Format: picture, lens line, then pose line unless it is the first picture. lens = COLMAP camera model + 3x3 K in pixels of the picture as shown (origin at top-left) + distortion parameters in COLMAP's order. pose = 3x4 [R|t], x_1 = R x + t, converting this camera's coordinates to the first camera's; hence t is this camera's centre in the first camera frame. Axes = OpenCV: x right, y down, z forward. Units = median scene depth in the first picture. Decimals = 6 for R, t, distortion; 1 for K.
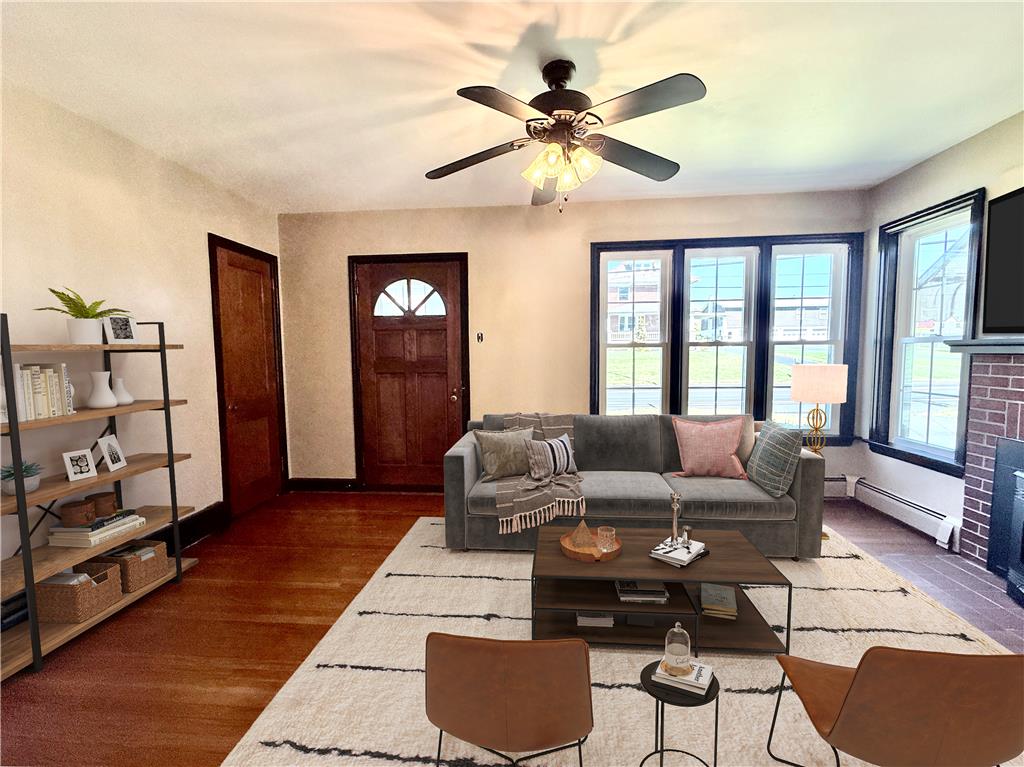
lens RADIAL K [[415.3, 0, 507.8], [0, 415.3, 384.5], [0, 0, 1]] dist [-0.000916, -0.000053]
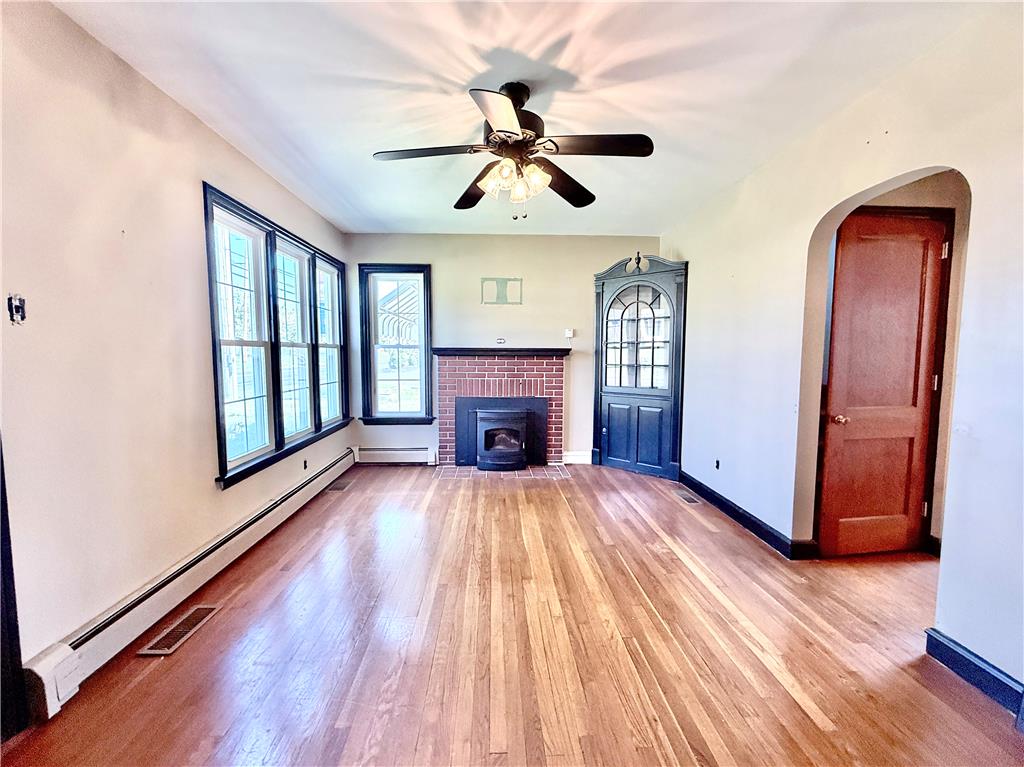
lens RADIAL K [[415.3, 0, 507.8], [0, 415.3, 384.5], [0, 0, 1]] dist [-0.000916, -0.000053]
pose [[-0.123865, -0.056804, 0.990672, -0.594821], [0.075392, 0.994936, 0.066474, -0.033660], [-0.989431, 0.082923, -0.118955, 0.717435]]
